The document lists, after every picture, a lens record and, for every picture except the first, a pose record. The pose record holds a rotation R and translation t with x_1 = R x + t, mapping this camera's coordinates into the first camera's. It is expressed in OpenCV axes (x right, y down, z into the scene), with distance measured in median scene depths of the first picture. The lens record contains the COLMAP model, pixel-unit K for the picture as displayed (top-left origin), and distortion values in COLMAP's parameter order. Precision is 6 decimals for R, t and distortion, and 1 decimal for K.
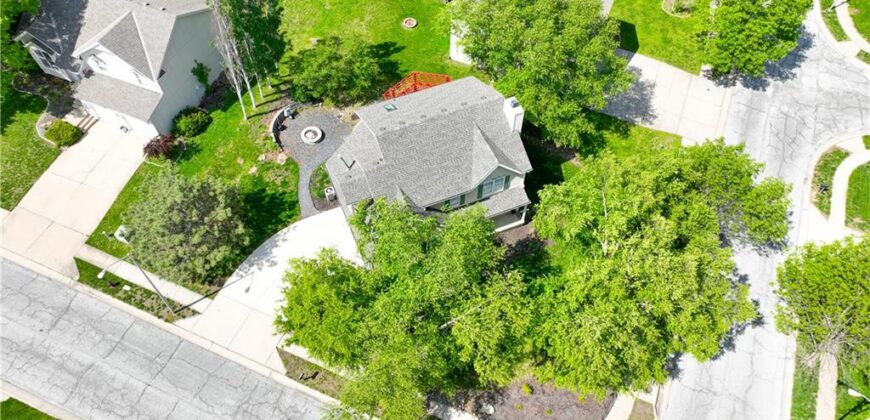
lens RADIAL K [[611.2, 0, 435.0], [0, 611.2, 210.0], [0, 0, 1]] dist [0.001172, 0.001505]
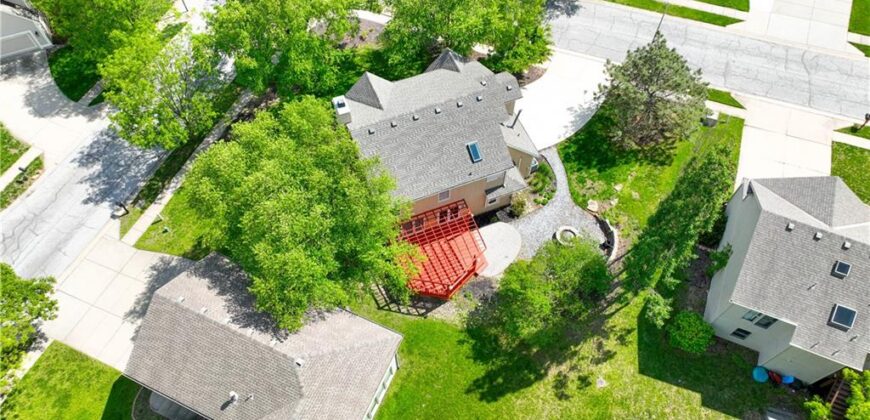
lens RADIAL K [[611.2, 0, 435.0], [0, 611.2, 210.0], [0, 0, 1]] dist [0.001172, 0.001505]
pose [[-0.999789, -0.020489, -0.001713, -0.012849], [0.006805, -0.408381, 0.912786, -0.908923], [-0.019402, 0.912582, 0.408434, 0.627397]]
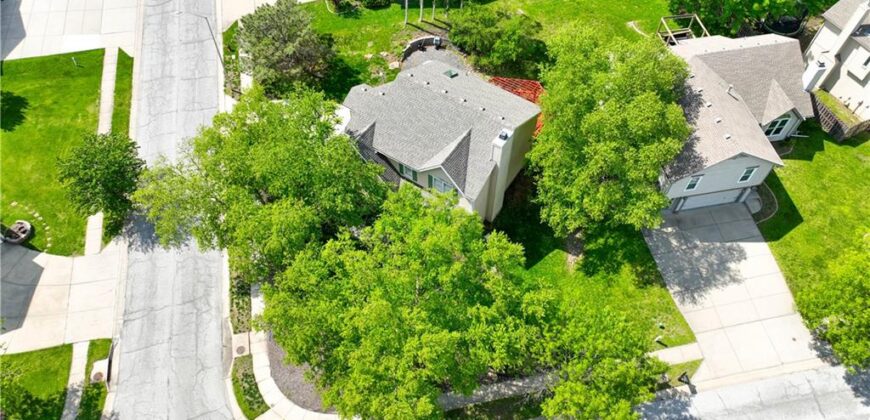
lens RADIAL K [[611.2, 0, 435.0], [0, 611.2, 210.0], [0, 0, 1]] dist [0.001172, 0.001505]
pose [[0.555607, 0.684394, -0.472130, 0.494729], [-0.682770, 0.699607, 0.210652, -0.182624], [0.474474, 0.205316, 0.855990, 0.127939]]
